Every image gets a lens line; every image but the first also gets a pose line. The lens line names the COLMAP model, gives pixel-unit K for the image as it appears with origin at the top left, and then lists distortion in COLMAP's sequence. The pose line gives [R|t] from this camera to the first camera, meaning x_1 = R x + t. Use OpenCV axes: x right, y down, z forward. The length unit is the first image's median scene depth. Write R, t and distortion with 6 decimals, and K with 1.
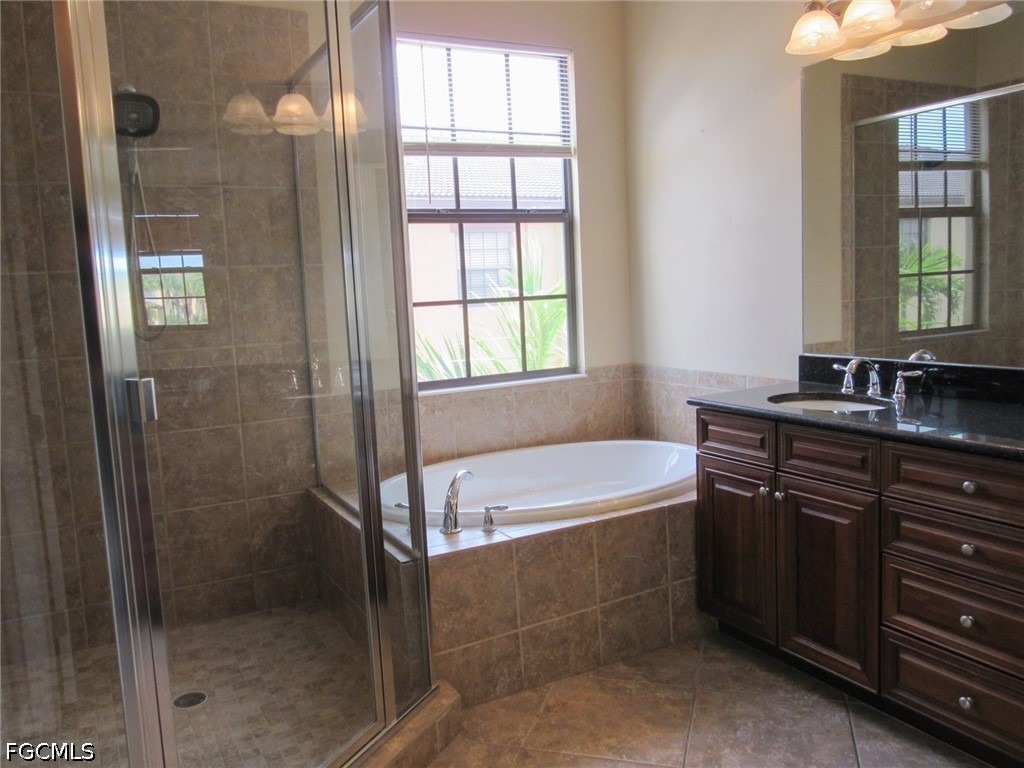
lens RADIAL K [[802.3, 0, 521.7], [0, 802.3, 382.7], [0, 0, 1]] dist [-0.049104, 0.008390]
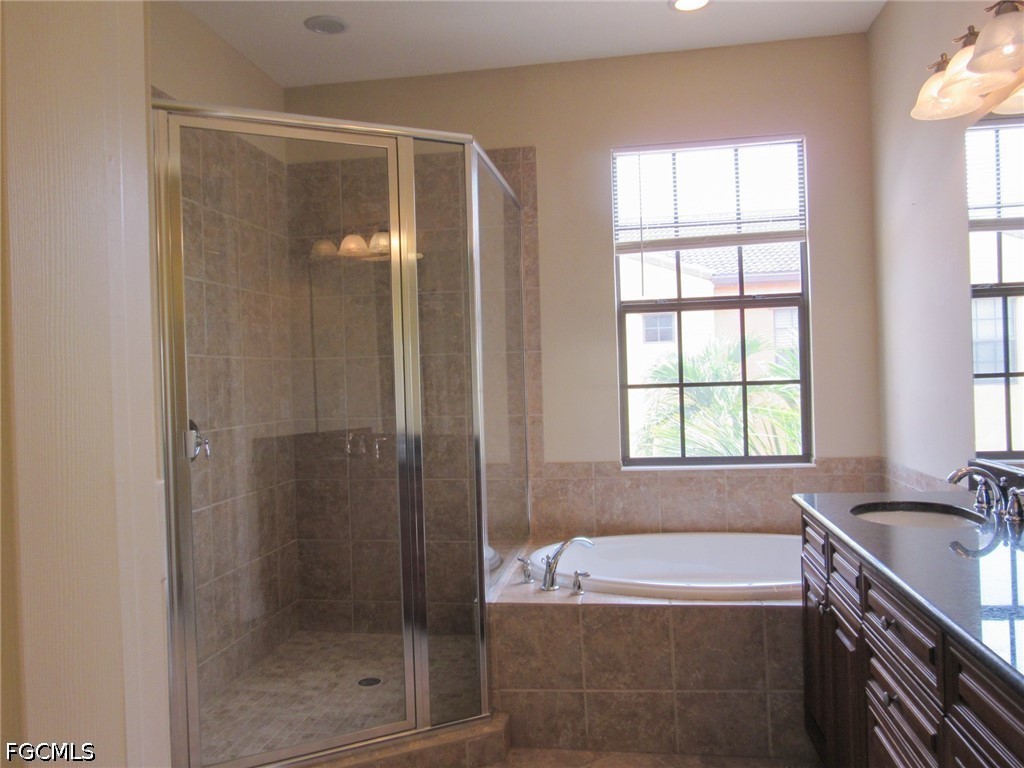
lens RADIAL K [[802.3, 0, 521.7], [0, 802.3, 382.7], [0, 0, 1]] dist [-0.049104, 0.008390]
pose [[0.791519, 0.021952, -0.610750, 0.509301], [-0.077905, 0.994826, -0.065207, -0.024186], [0.606159, 0.099193, 0.789134, 0.052302]]
